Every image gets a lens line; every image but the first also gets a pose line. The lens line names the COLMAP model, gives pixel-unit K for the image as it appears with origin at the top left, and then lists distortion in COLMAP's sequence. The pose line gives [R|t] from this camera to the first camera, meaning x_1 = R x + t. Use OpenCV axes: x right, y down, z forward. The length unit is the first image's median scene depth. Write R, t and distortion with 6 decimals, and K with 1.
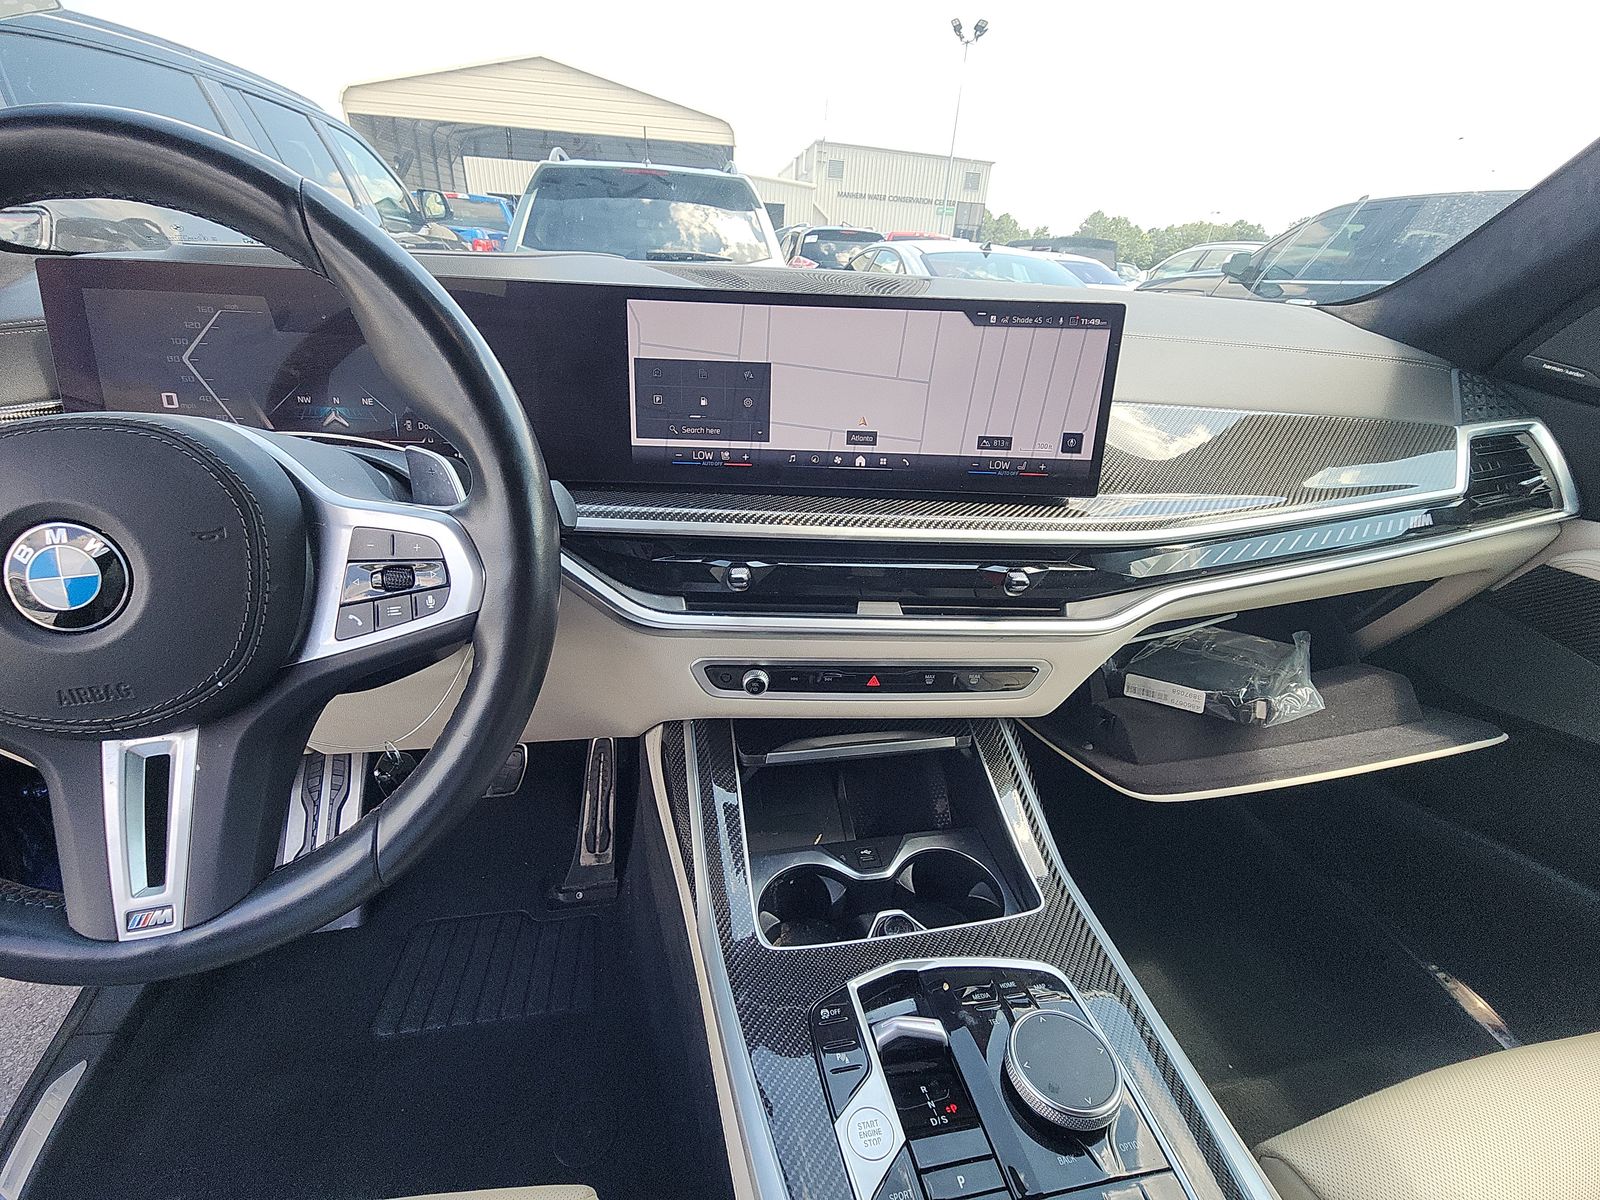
lens RADIAL K [[657.0, 0, 796.7], [0, 657.0, 590.3], [0, 0, 1]] dist [0.006950, -0.008728]
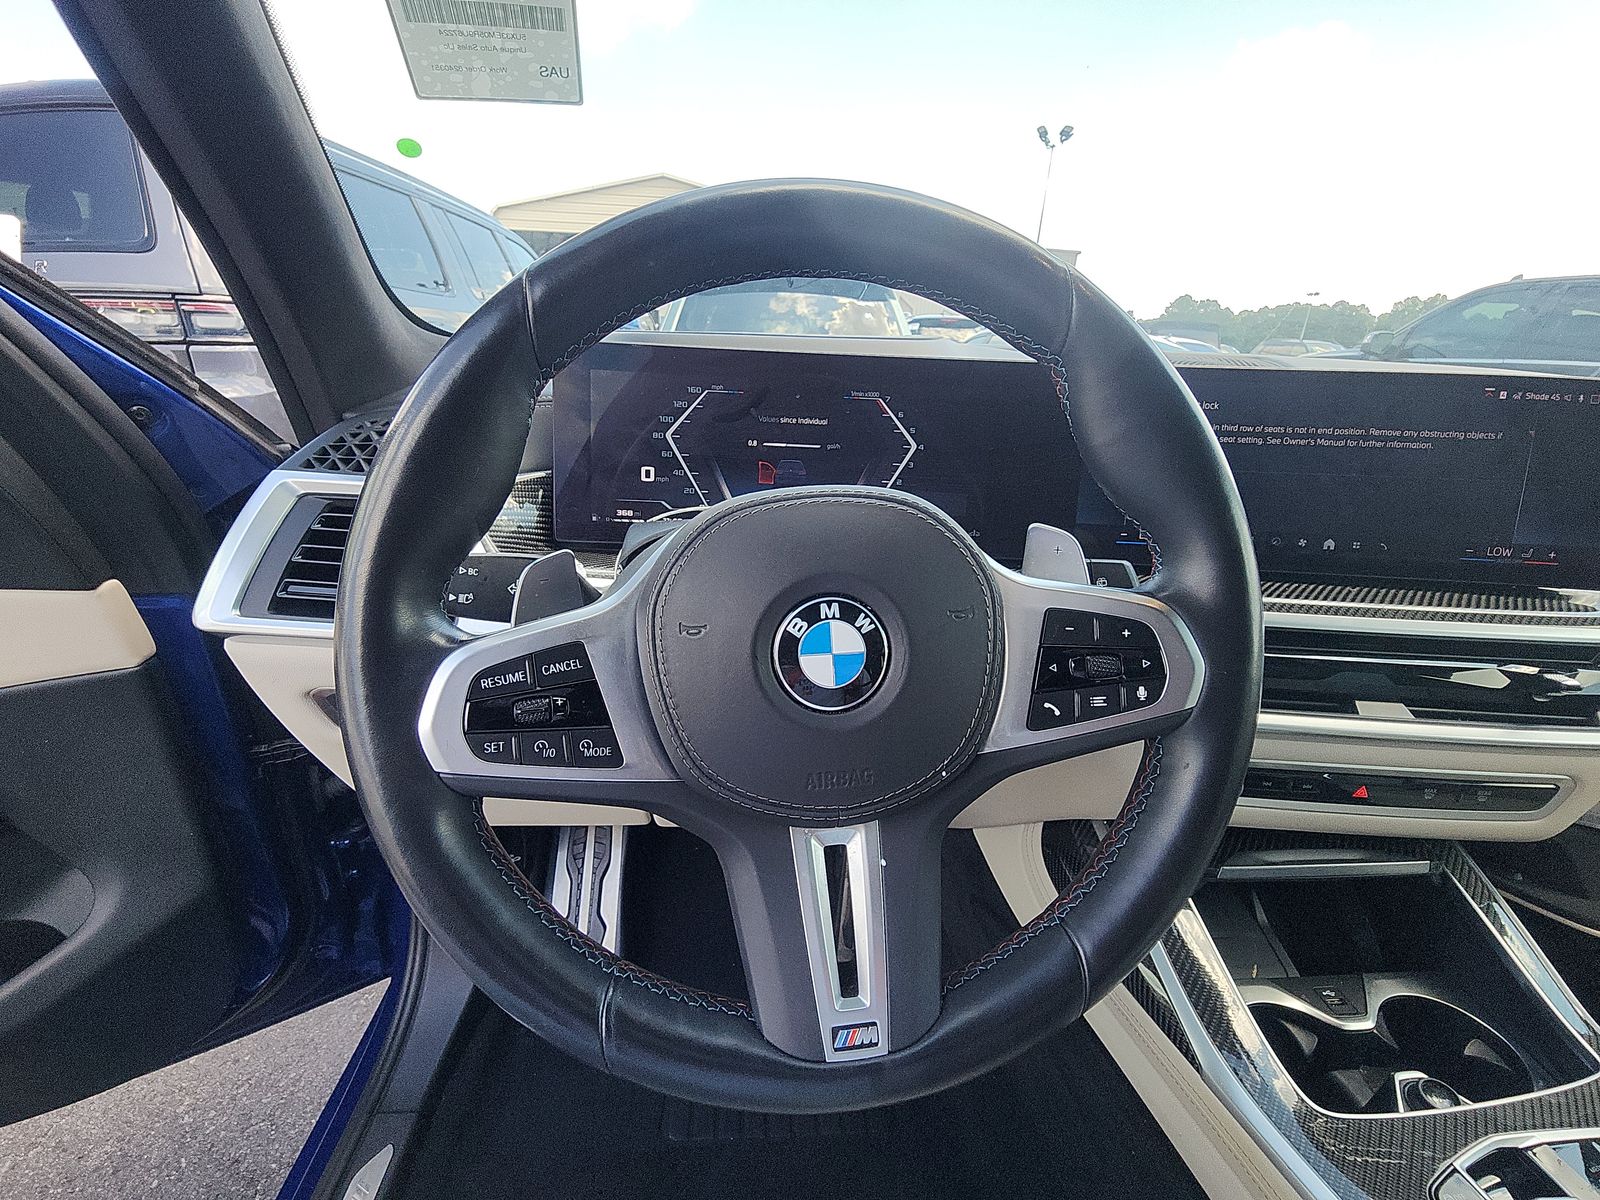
lens RADIAL K [[657.0, 0, 796.7], [0, 657.0, 590.3], [0, 0, 1]] dist [0.006950, -0.008728]
pose [[0.992750, 0.028066, -0.116876, -0.609016], [-0.040948, 0.993163, -0.109320, -0.002589], [0.113009, 0.113313, 0.987112, 0.020117]]
